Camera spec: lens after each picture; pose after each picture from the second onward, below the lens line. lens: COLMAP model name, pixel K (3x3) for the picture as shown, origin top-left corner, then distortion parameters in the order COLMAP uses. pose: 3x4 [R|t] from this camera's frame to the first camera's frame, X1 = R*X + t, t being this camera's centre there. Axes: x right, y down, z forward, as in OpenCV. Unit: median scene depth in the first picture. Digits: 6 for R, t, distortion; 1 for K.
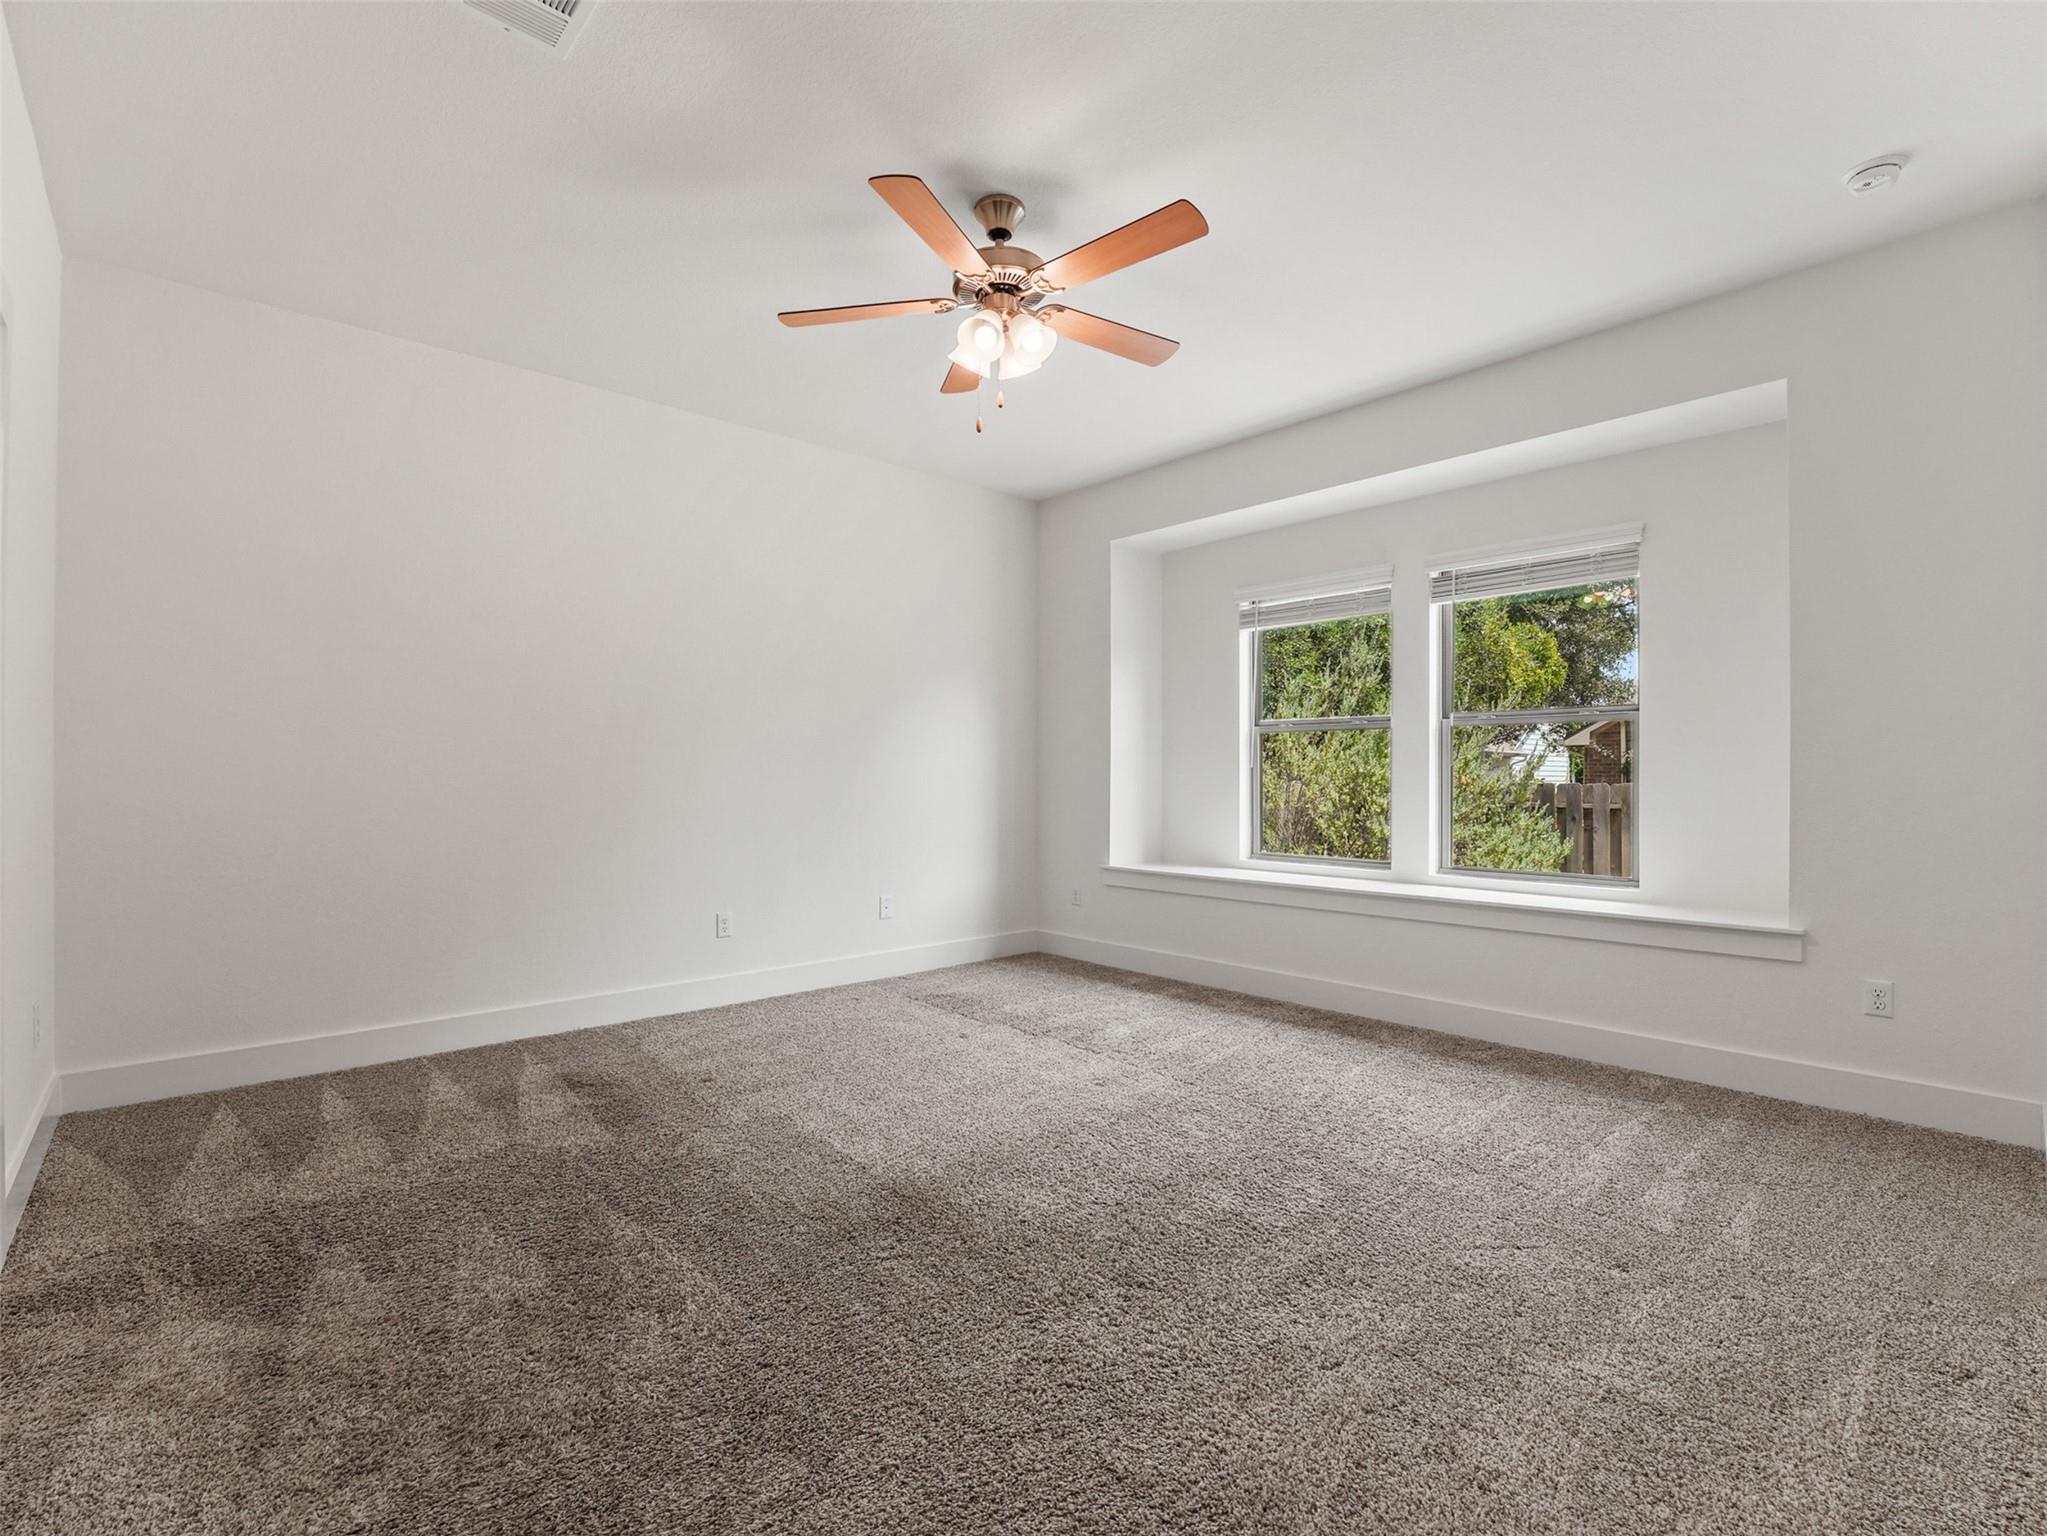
lens RADIAL K [[949.4, 0, 1023.1], [0, 949.4, 771.1], [0, 0, 1]] dist [-0.024206, -0.000484]
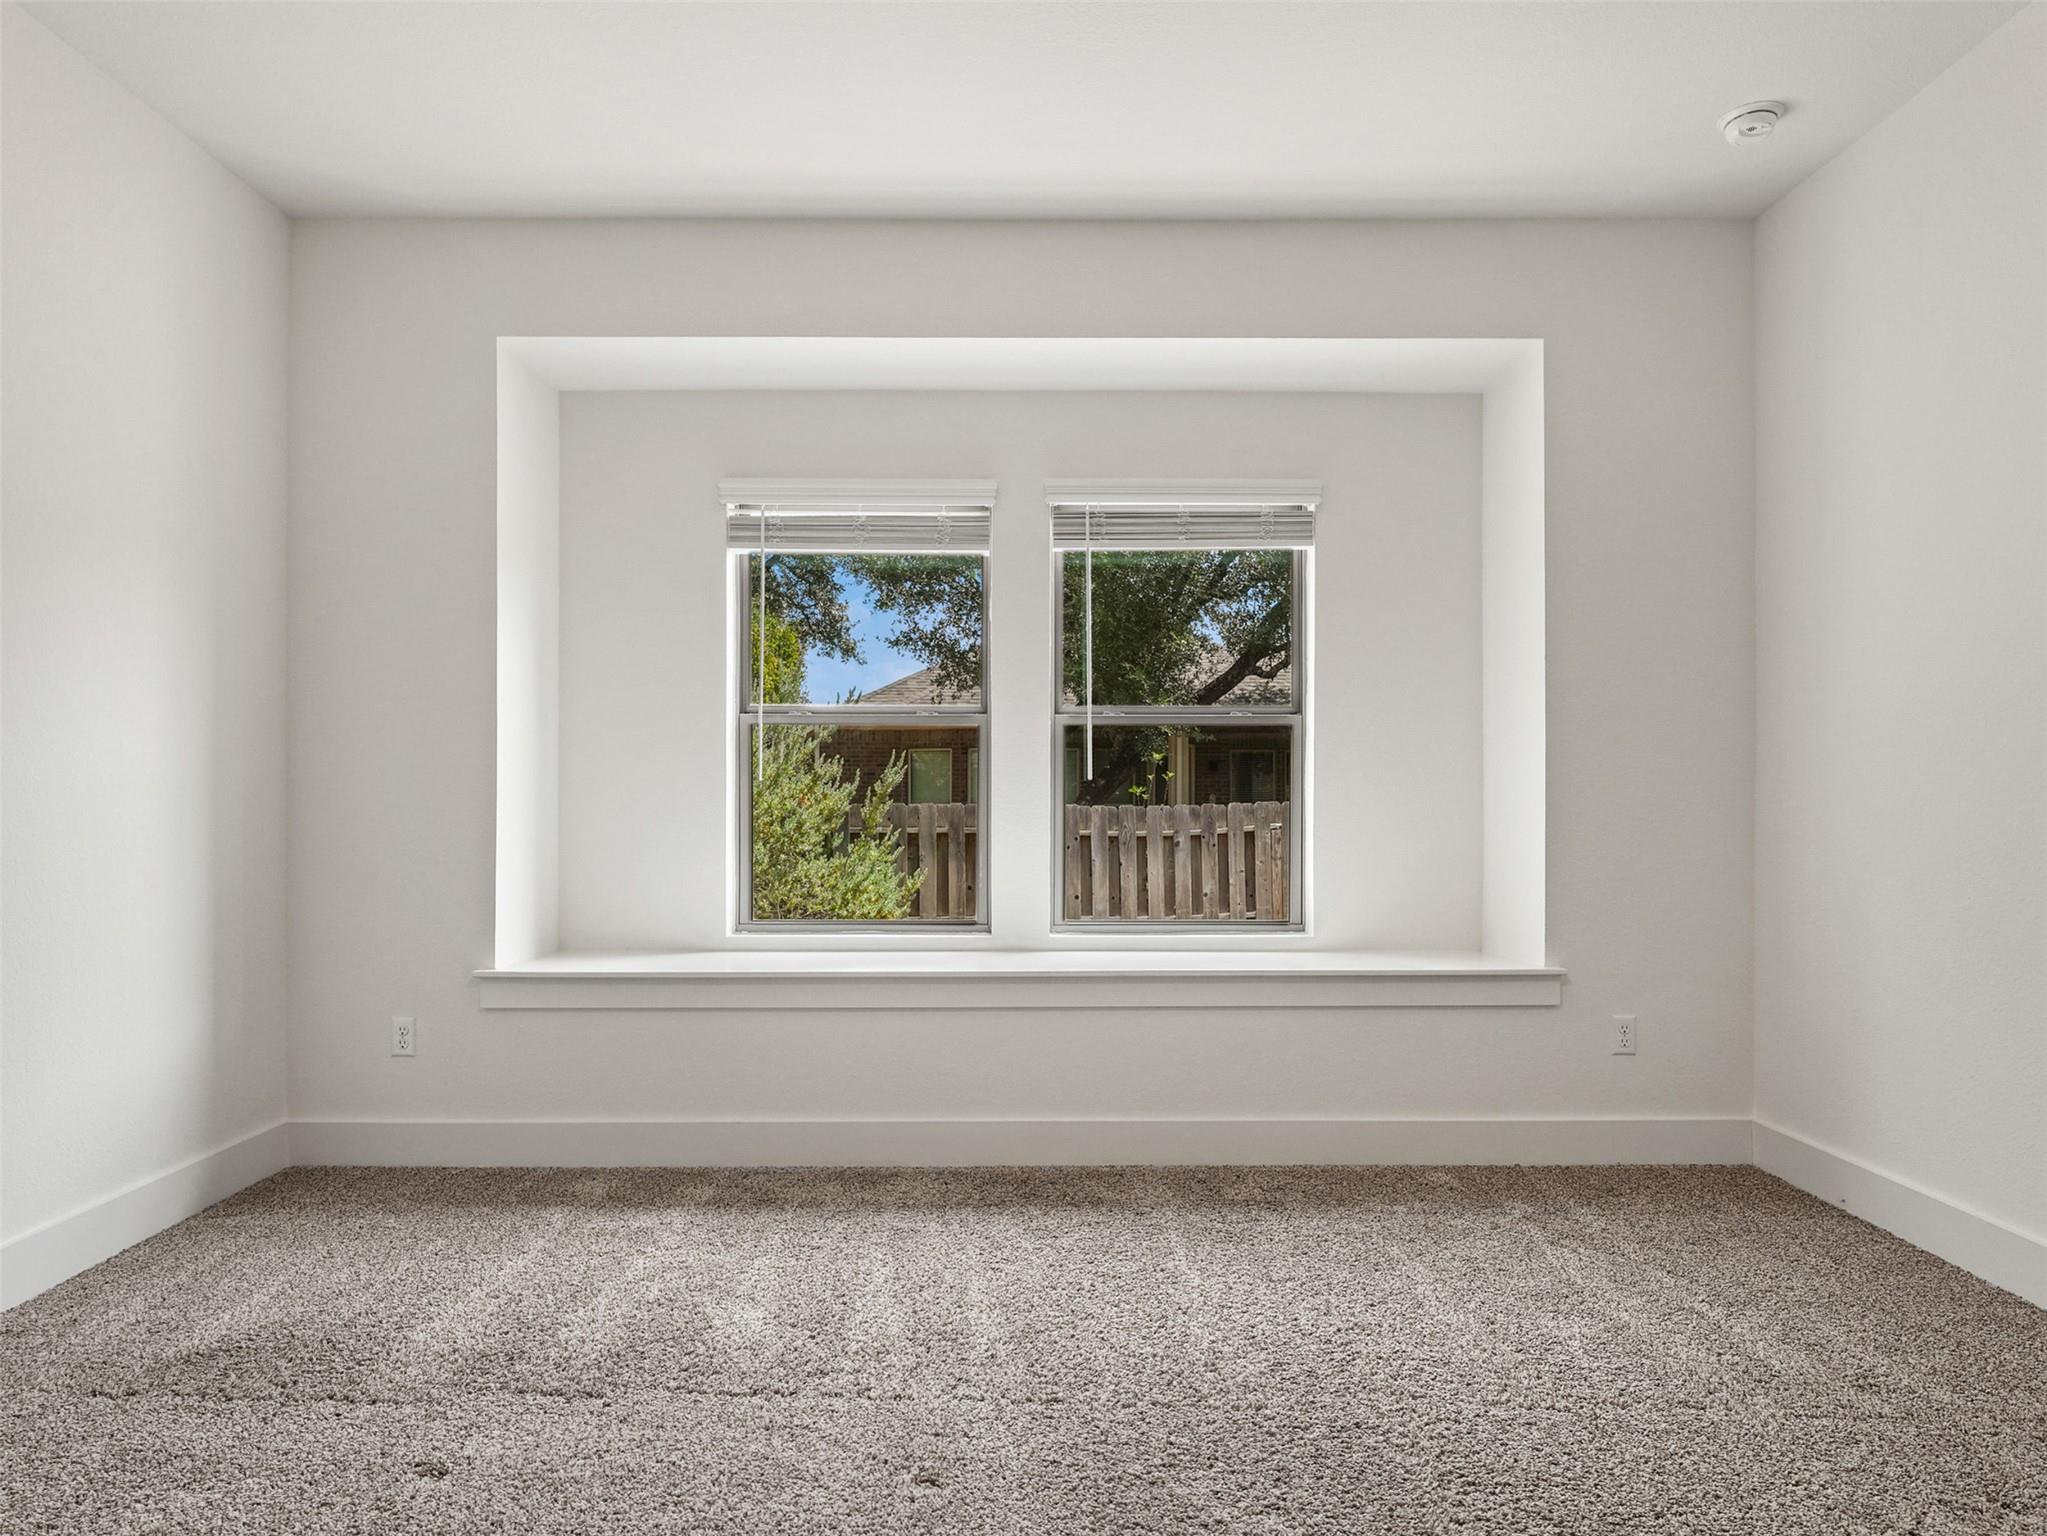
lens RADIAL K [[1165.3, 0, 1019.3], [0, 1165.3, 797.3], [0, 0, 1]] dist [-0.004432, 0.001093]
pose [[0.667847, -0.003386, 0.744291, -0.220358], [-0.002019, 0.999978, 0.006361, 0.001186], [-0.744296, -0.005751, 0.667825, 0.434619]]
